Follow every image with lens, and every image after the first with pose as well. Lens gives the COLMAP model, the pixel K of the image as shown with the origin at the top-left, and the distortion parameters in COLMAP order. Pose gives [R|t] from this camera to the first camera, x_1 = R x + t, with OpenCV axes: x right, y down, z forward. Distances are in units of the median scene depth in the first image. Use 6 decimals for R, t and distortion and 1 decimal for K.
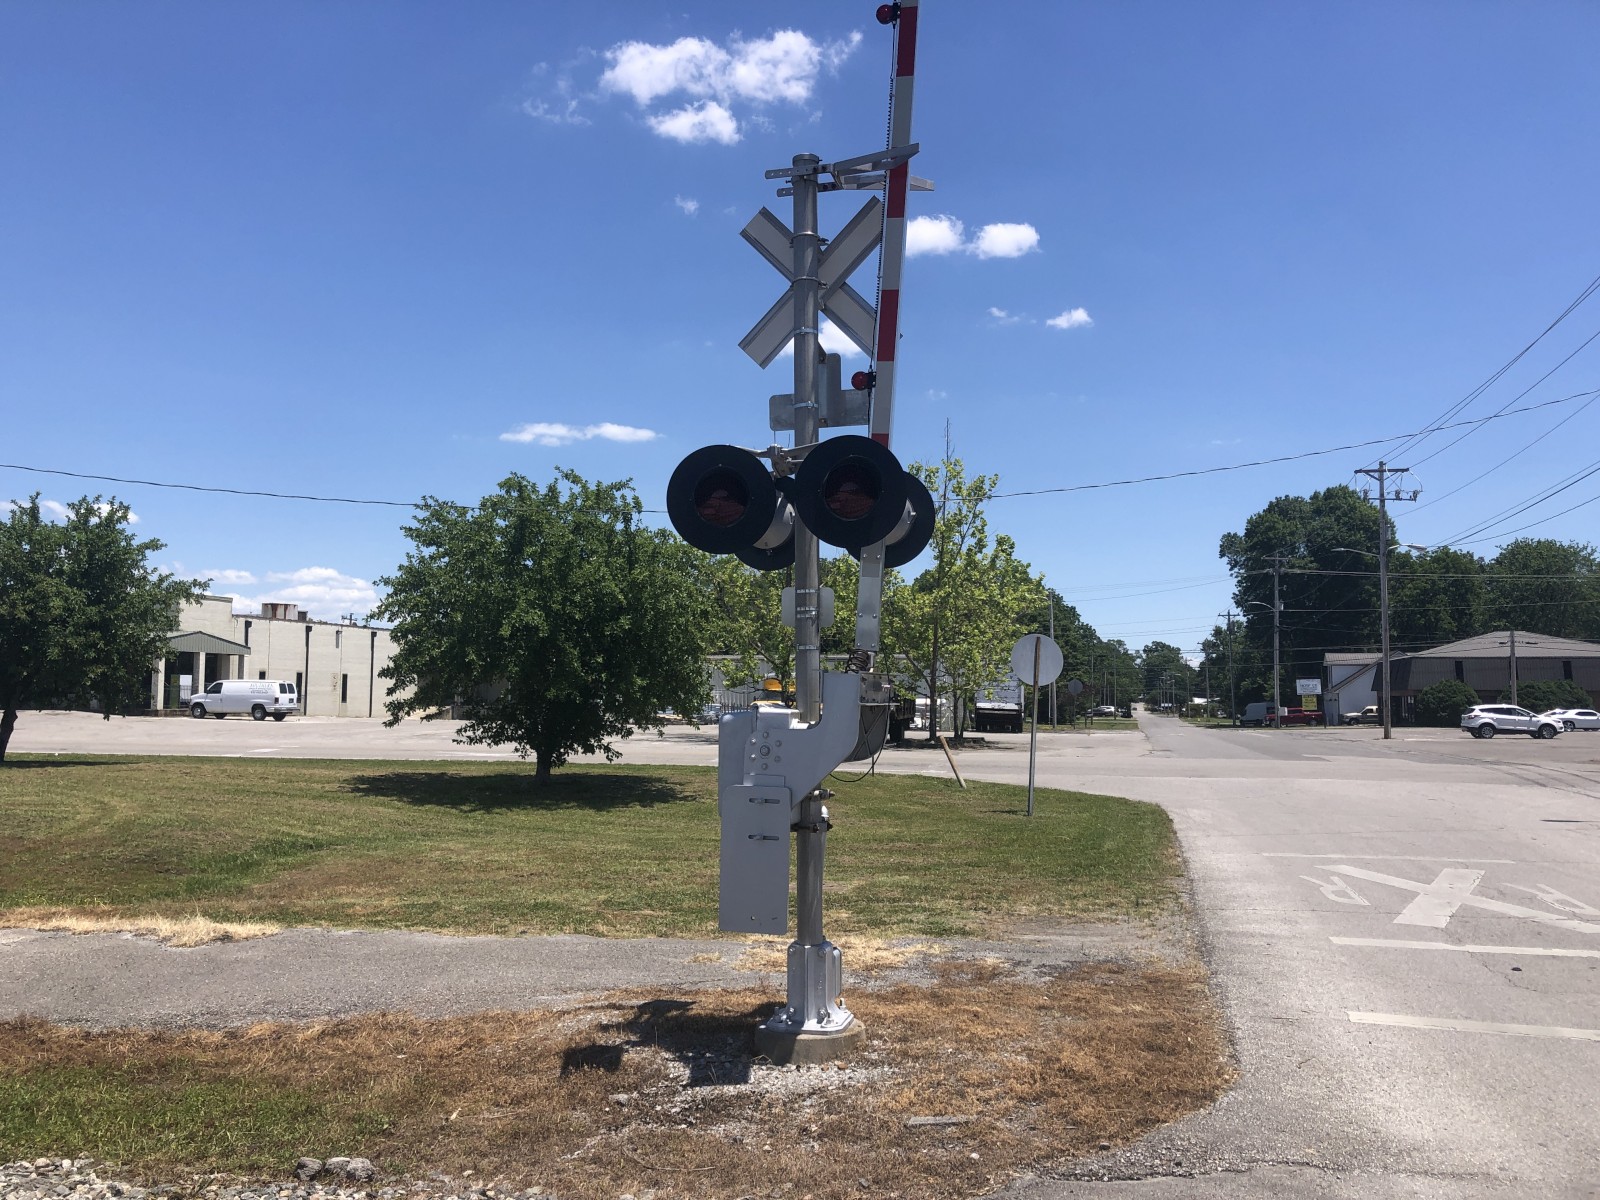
lens RADIAL K [[1303.5, 0, 800.5], [0, 1303.5, 558.3], [0, 0, 1]] dist [0.048868, -0.042151]
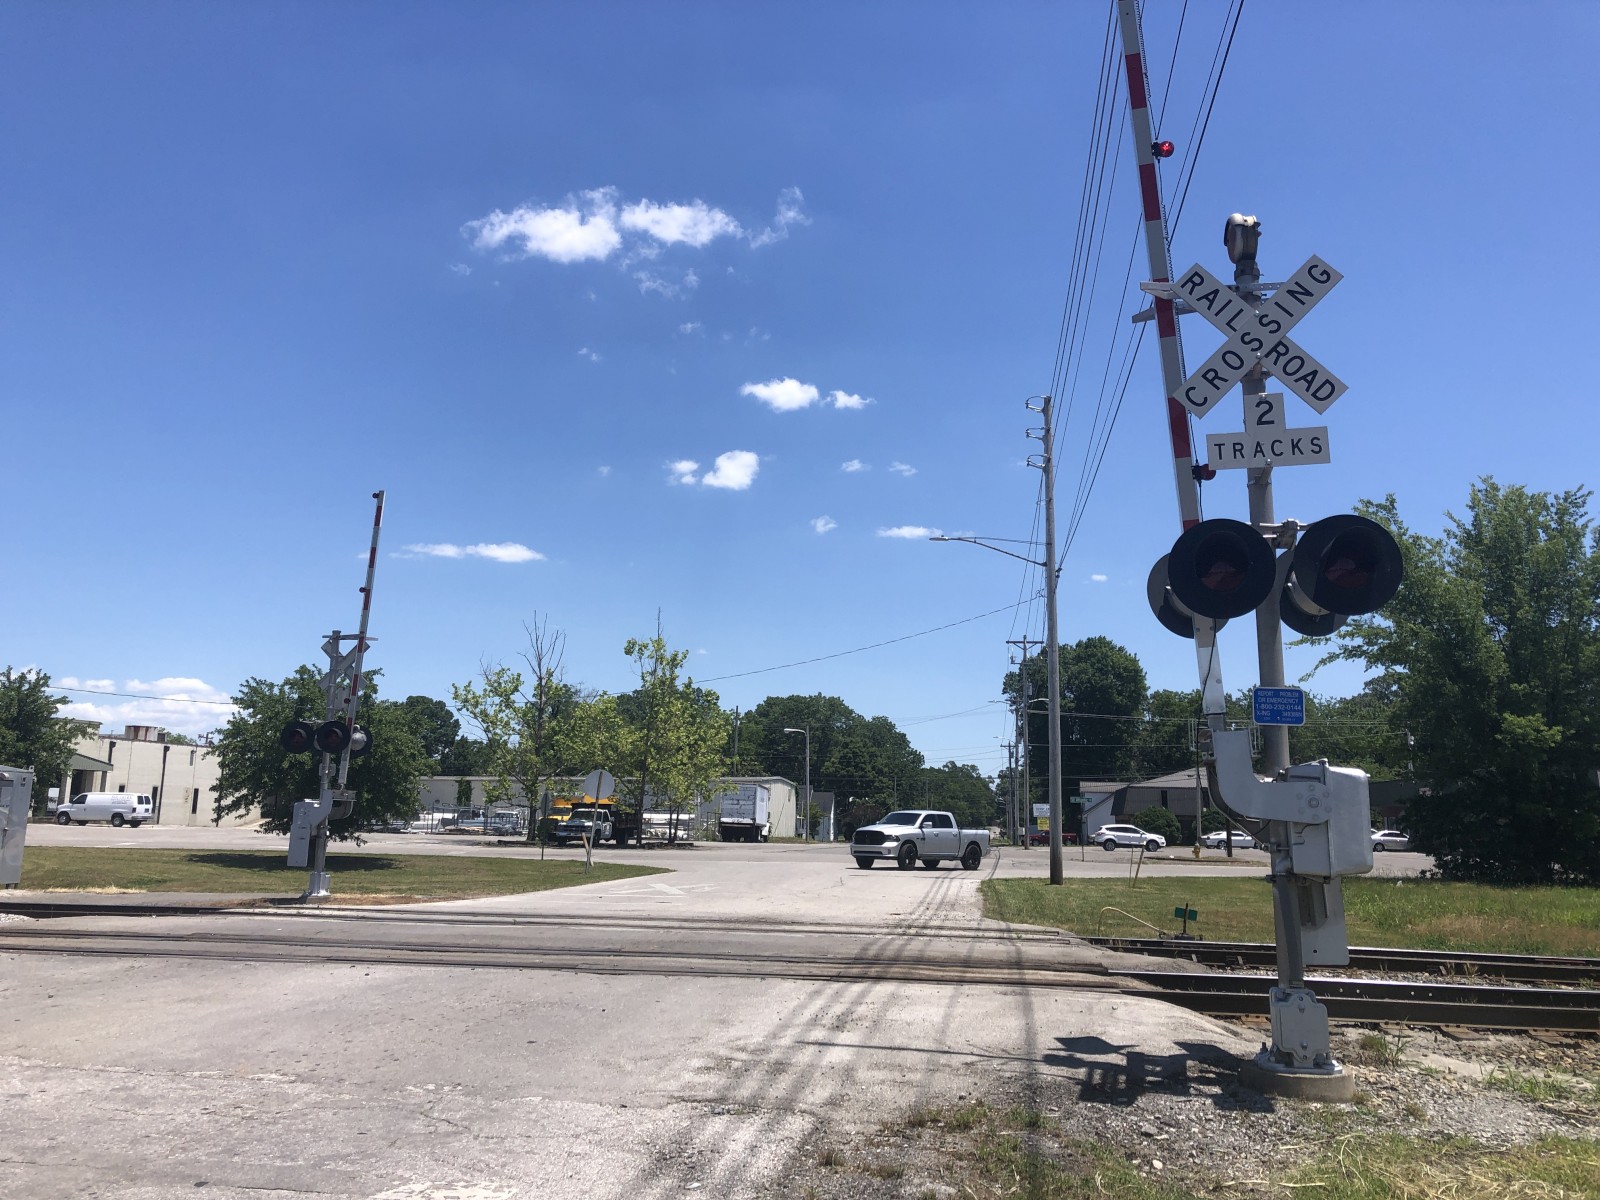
lens RADIAL K [[1303.5, 0, 809.0], [0, 1303.5, 563.6], [0, 0, 1]] dist [0.048868, -0.042151]
pose [[0.995542, 0.030356, 0.089299, 0.107466], [-0.022492, 0.995886, -0.087780, -0.025876], [-0.091596, 0.085381, 0.992129, -0.289294]]
